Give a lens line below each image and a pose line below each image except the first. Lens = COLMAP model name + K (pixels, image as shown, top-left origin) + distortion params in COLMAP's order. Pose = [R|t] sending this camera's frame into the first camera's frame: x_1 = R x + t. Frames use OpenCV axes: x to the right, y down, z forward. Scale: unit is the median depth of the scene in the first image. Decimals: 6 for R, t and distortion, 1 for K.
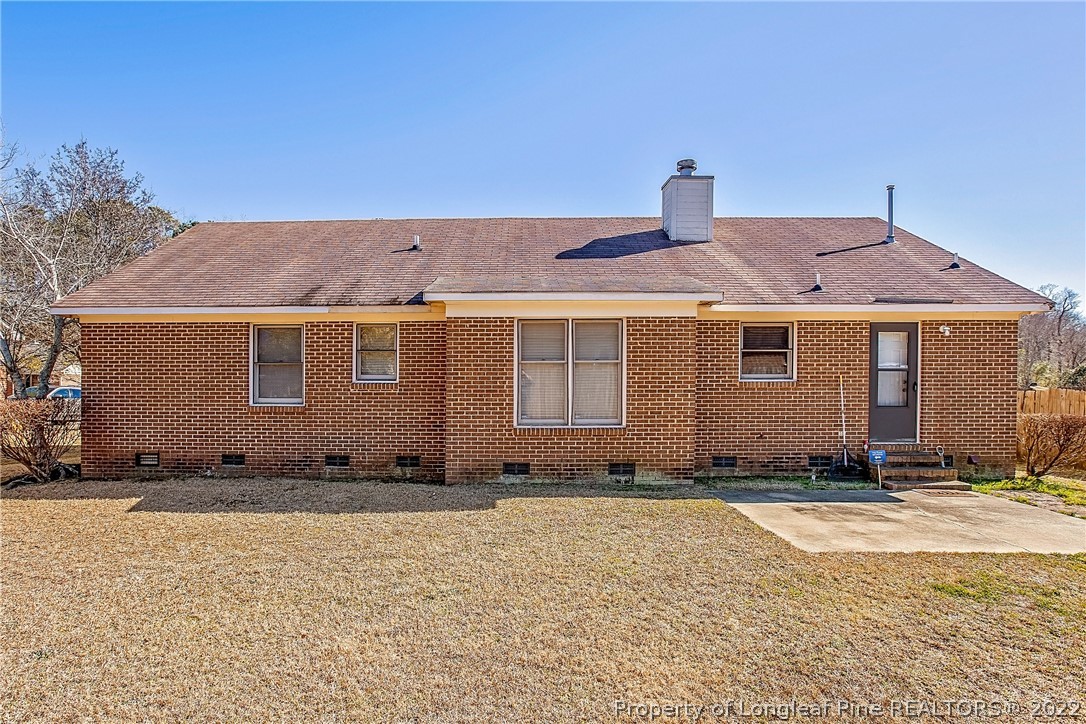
lens RADIAL K [[525.8, 0, 504.7], [0, 525.8, 348.7], [0, 0, 1]] dist [-0.026108, 0.003989]
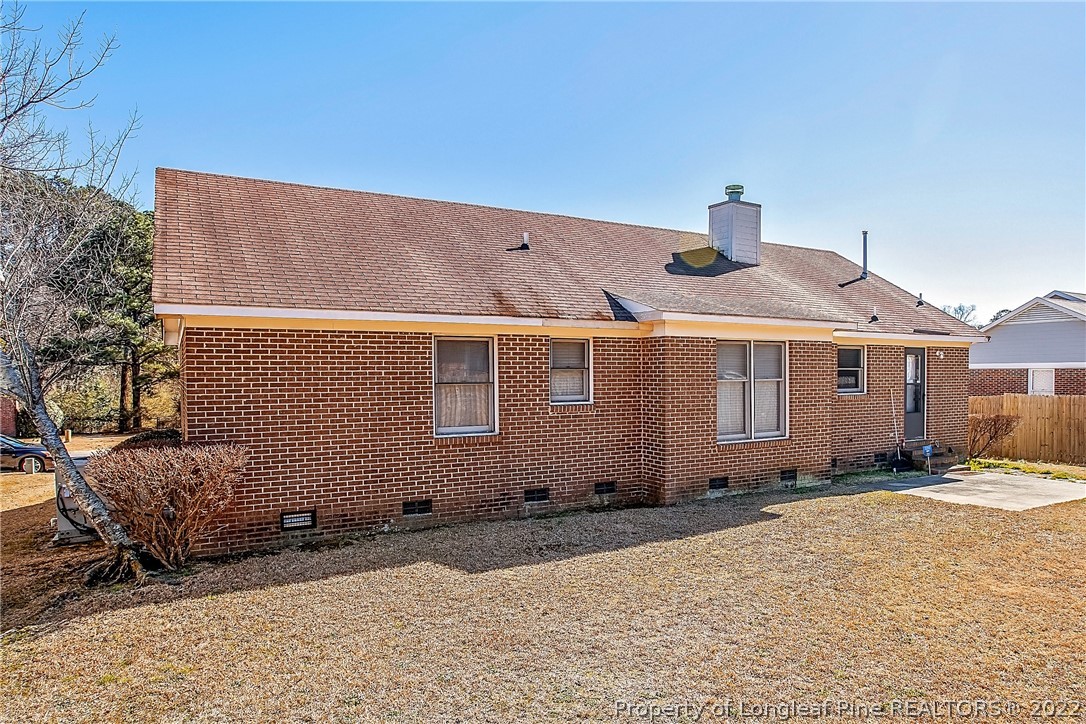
lens RADIAL K [[671.8, 0, 545.7], [0, 671.8, 358.4], [0, 0, 1]] dist [-0.010406, -0.000089]
pose [[0.856673, 0.008023, 0.515797, -0.911649], [-0.018074, 0.999732, 0.014468, -0.030981], [-0.515542, -0.021717, 0.856589, 0.037809]]
